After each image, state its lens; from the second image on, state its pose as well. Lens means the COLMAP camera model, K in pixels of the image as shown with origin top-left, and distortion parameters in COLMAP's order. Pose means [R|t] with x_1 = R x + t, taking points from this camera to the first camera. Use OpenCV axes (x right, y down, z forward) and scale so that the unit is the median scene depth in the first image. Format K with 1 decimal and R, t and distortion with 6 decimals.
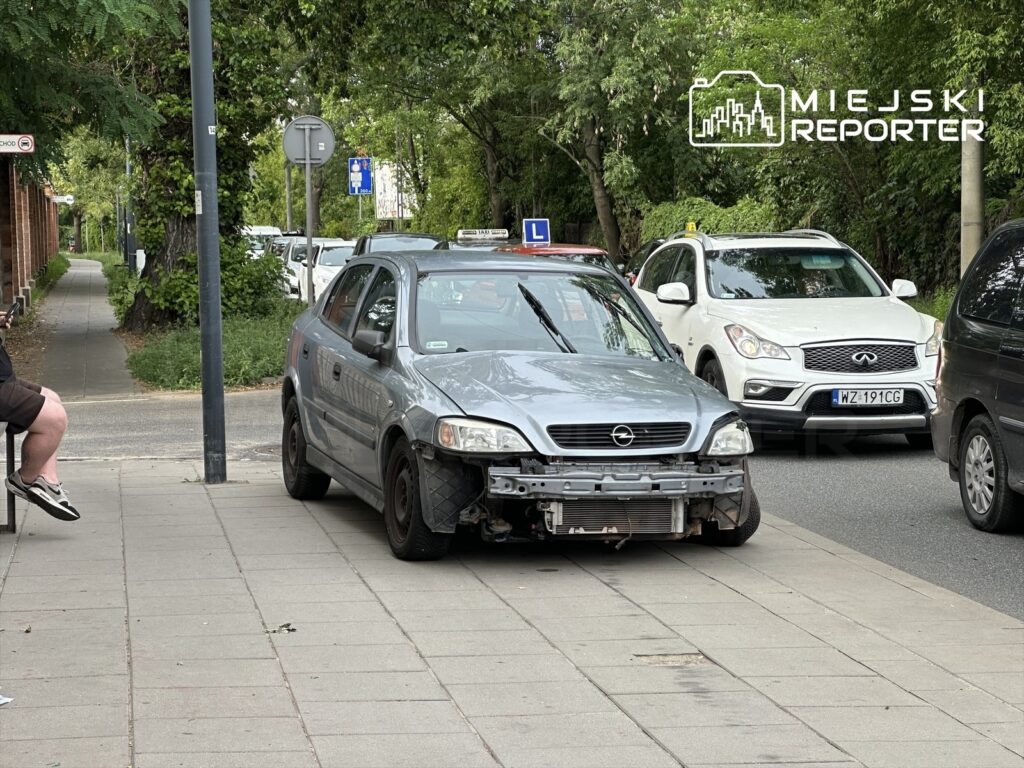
lens RADIAL K [[2256.3, 0, 512.7], [0, 2256.3, 388.3], [0, 0, 1]] dist [0.210763, 0.000000]
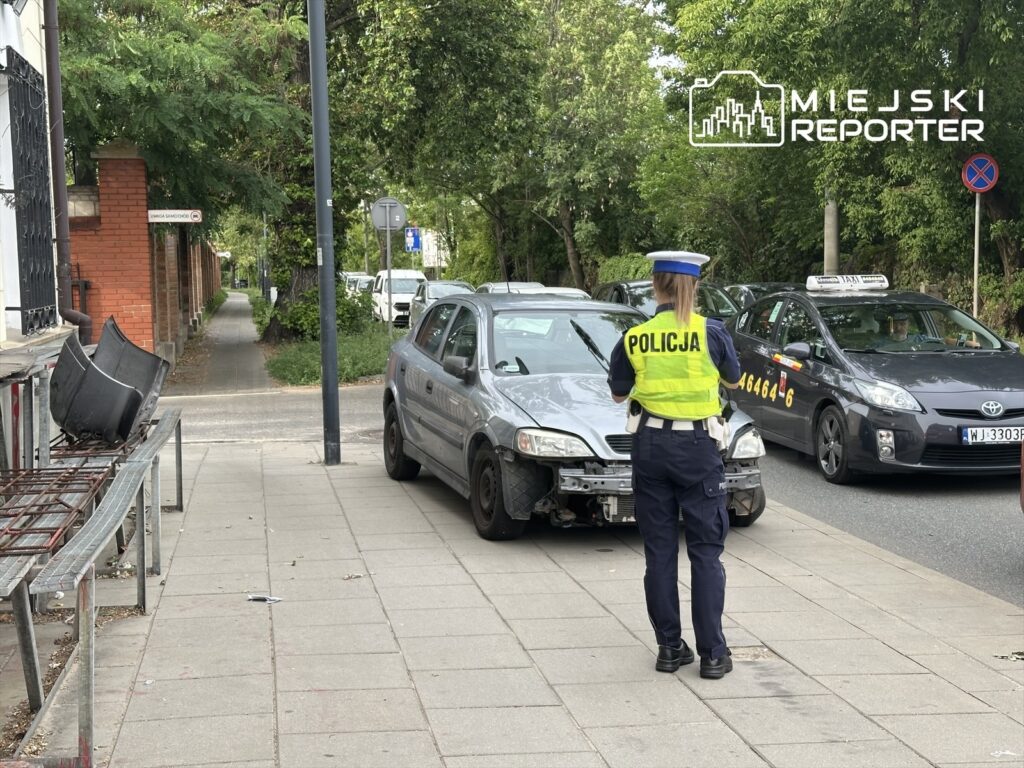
lens RADIAL K [[1440.2, 0, 511.8], [0, 1440.2, 377.7], [0, 0, 1]] dist [0.169667, 0.000000]
pose [[0.999999, -0.000612, 0.001117, -0.030703], [0.000609, 0.999998, 0.002027, -0.014088], [-0.001118, -0.002026, 0.999997, 0.167778]]
